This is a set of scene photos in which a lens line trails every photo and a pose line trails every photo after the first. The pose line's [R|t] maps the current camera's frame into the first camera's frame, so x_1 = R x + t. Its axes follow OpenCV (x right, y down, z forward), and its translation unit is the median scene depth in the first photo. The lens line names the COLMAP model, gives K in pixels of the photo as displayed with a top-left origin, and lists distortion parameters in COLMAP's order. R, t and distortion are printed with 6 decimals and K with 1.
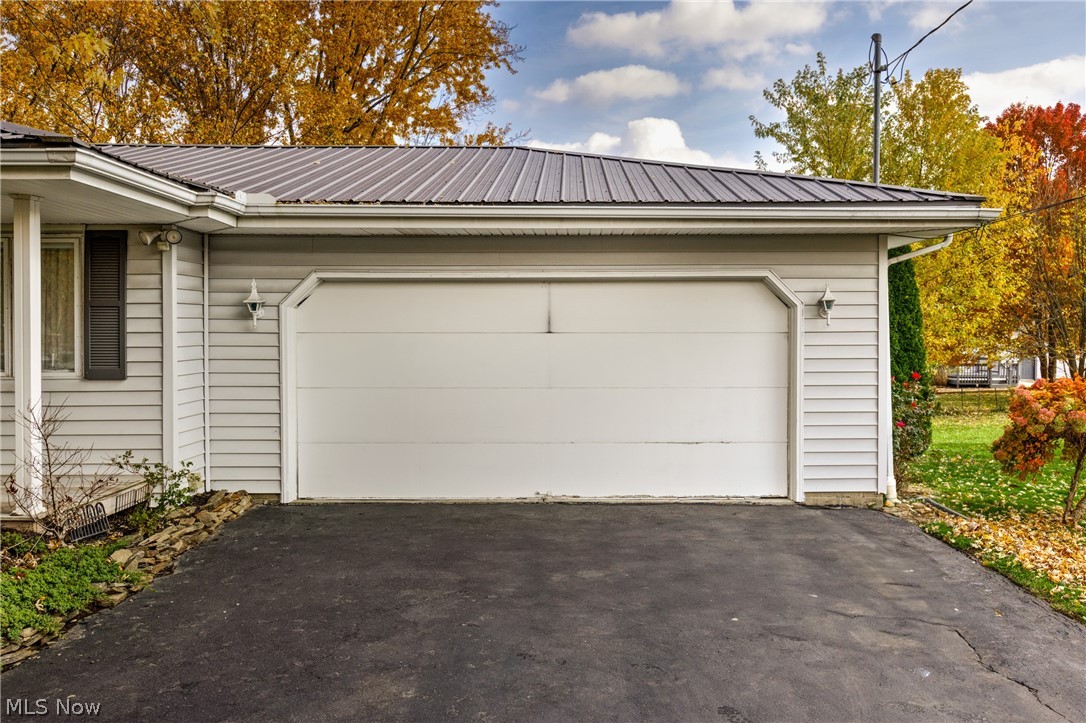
lens RADIAL K [[798.9, 0, 562.6], [0, 798.9, 336.0], [0, 0, 1]] dist [0.002755, 0.004227]
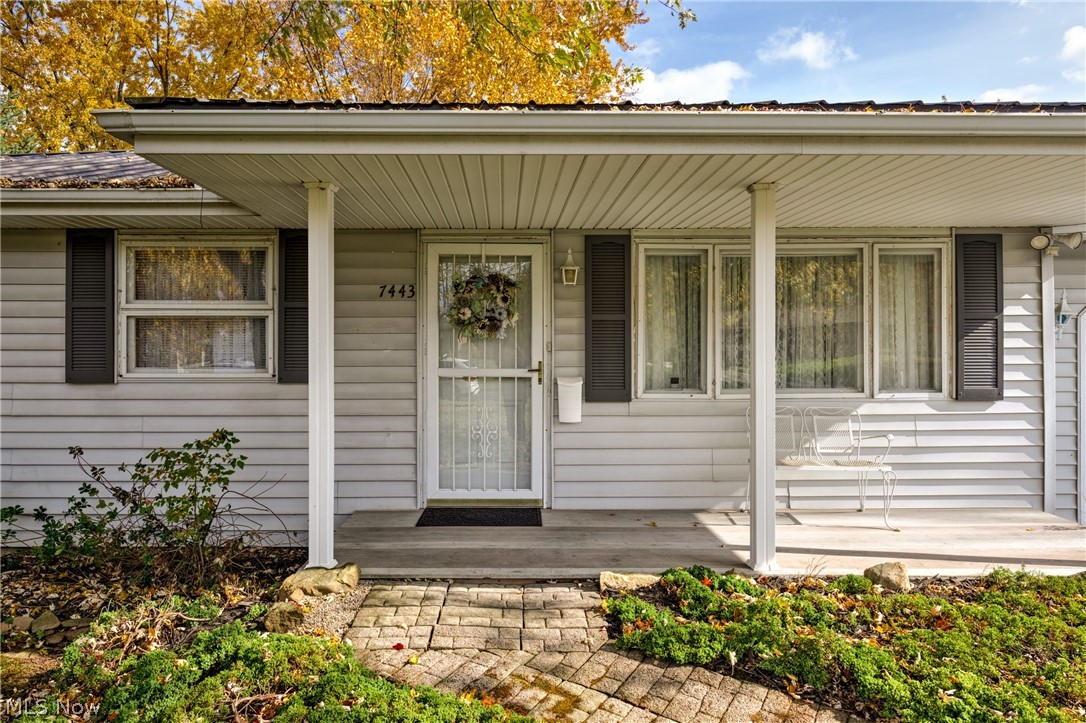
lens RADIAL K [[737.8, 0, 545.3], [0, 737.8, 358.1], [0, 0, 1]] dist [0.001503, -0.003370]
pose [[0.999898, -0.001810, 0.014142, -0.978291], [0.001742, 0.999987, 0.004836, 0.001730], [-0.014151, -0.004811, 0.999888, 0.164740]]
